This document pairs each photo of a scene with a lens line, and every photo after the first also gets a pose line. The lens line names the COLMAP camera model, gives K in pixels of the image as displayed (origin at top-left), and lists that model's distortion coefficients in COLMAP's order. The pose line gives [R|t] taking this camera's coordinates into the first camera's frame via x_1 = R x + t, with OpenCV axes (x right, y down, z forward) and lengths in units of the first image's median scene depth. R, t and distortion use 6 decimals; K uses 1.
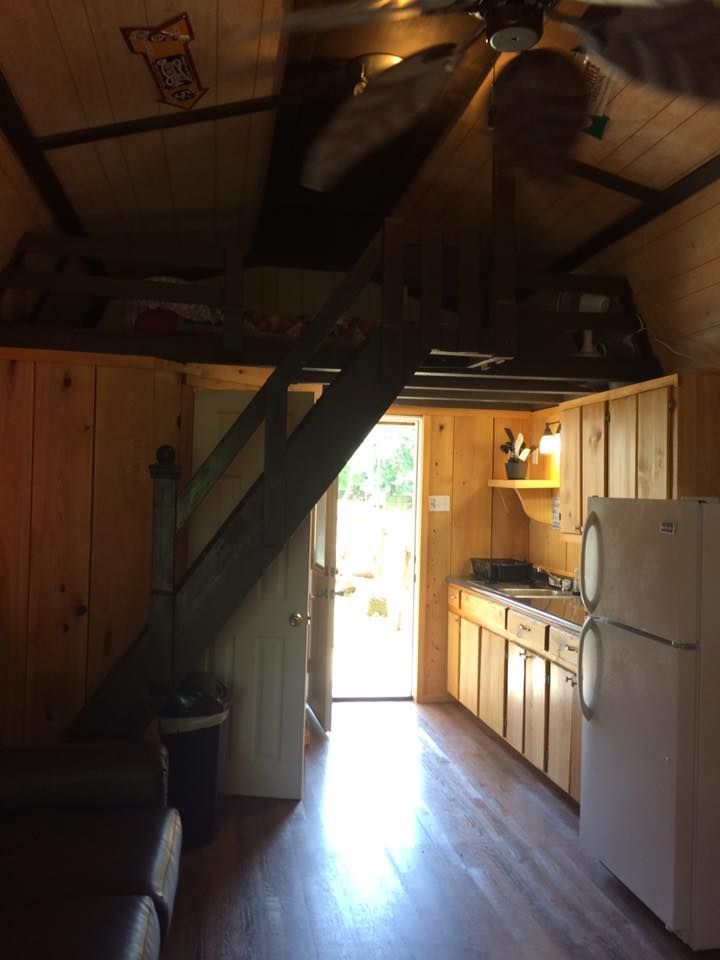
lens RADIAL K [[814.3, 0, 359.7], [0, 814.3, 479.4], [0, 0, 1]] dist [-0.009281, -0.010210]
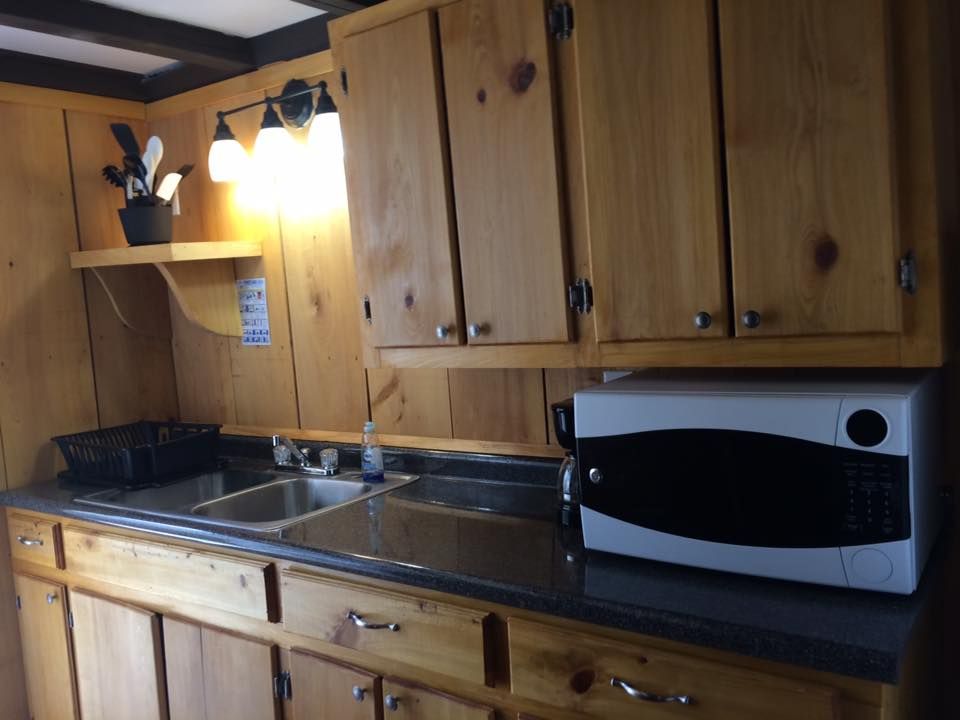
lens RADIAL K [[814.3, 0, 479.8], [0, 814.3, 356.8], [0, 0, 1]] dist [-0.009281, -0.010210]
pose [[0.703518, -0.123014, 0.699950, 0.001063], [0.066983, 0.991998, 0.107016, 0.025467], [-0.707514, -0.028403, 0.706128, 0.566981]]
